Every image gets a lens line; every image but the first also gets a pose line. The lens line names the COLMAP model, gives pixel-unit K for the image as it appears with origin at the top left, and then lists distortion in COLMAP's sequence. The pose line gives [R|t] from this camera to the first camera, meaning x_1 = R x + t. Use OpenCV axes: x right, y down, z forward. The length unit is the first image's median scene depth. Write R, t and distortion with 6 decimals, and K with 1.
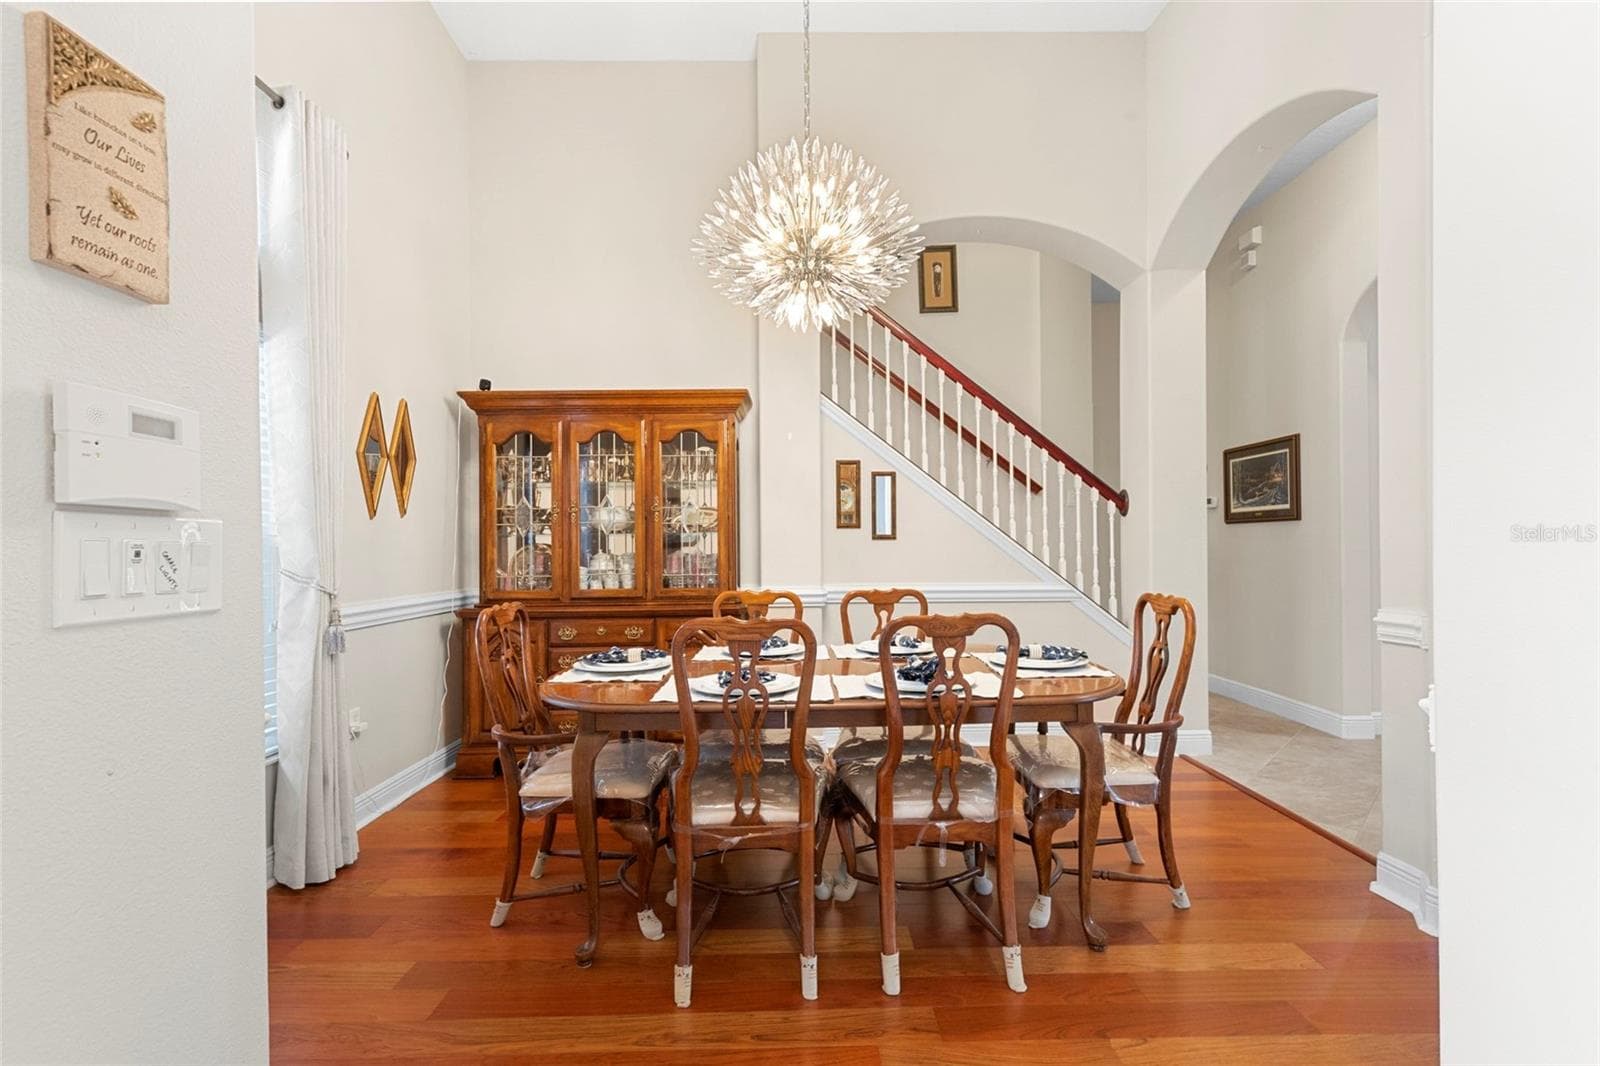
lens RADIAL K [[713.7, 0, 807.2], [0, 713.7, 548.2], [0, 0, 1]] dist [0.004161, 0.000079]
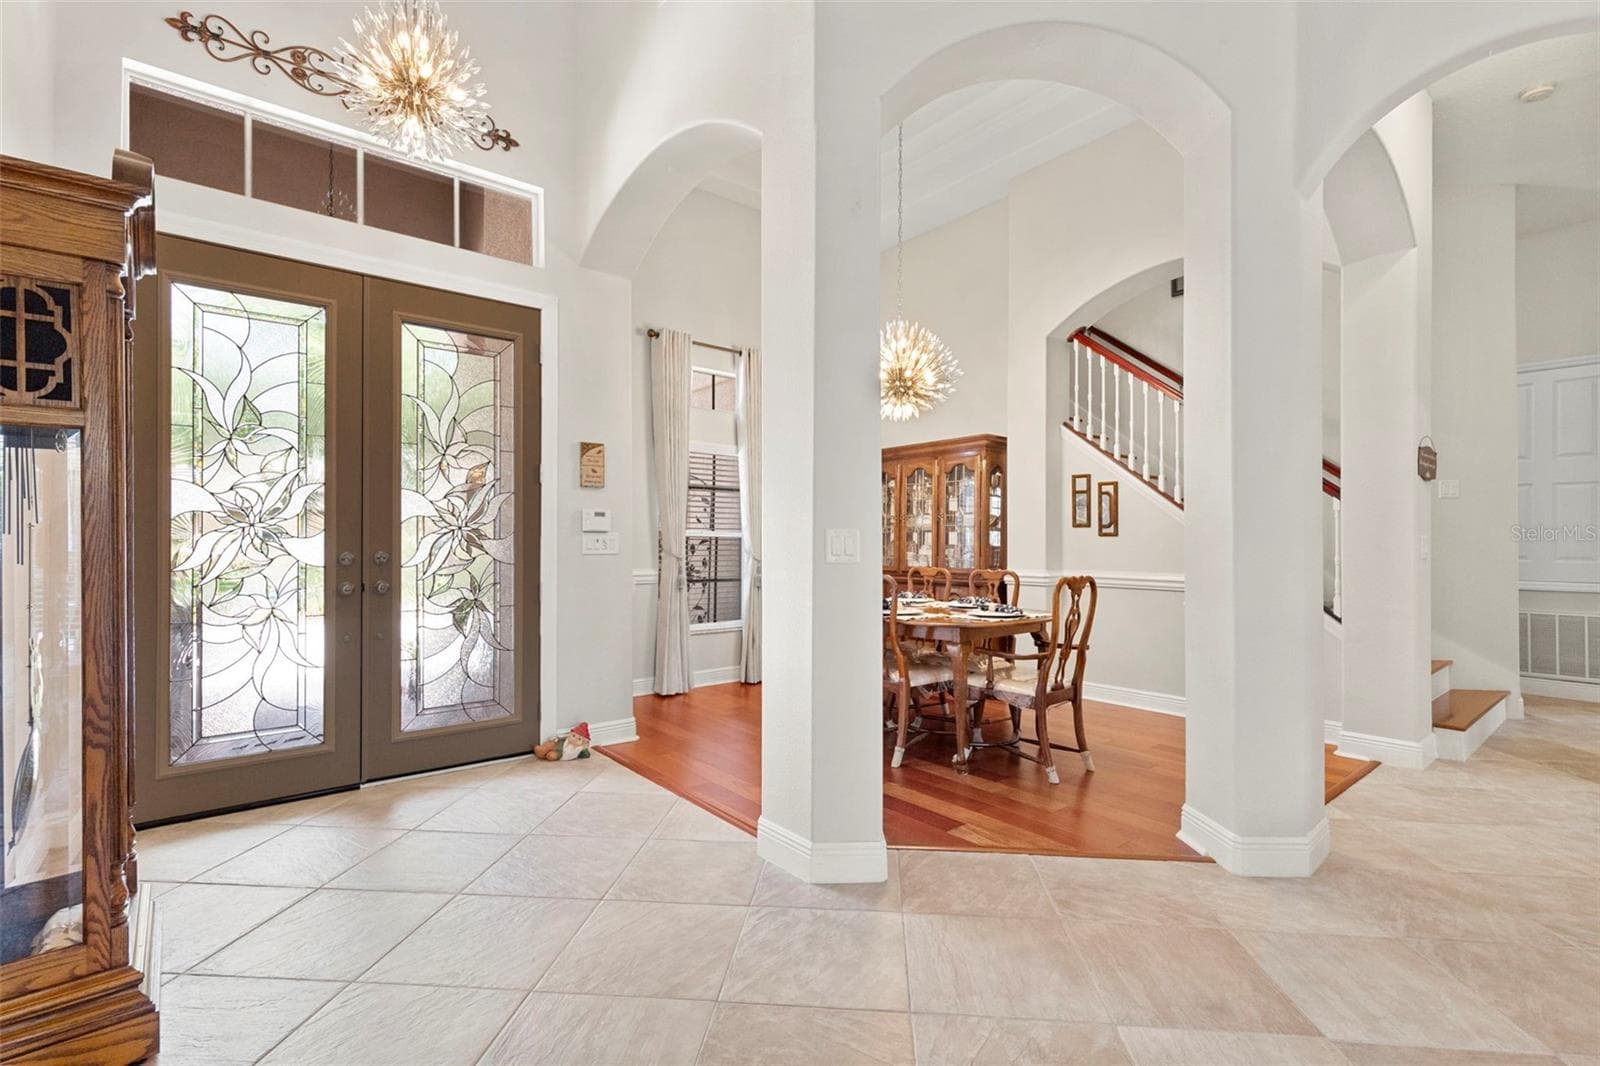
lens RADIAL K [[737.2, 0, 813.6], [0, 737.2, 542.3], [0, 0, 1]] dist [-0.000928, -0.000212]
pose [[0.624061, 0.006878, -0.781345, 0.868286], [-0.007792, 0.999966, 0.002579, -0.001233], [0.781337, 0.004479, 0.624094, -0.218818]]
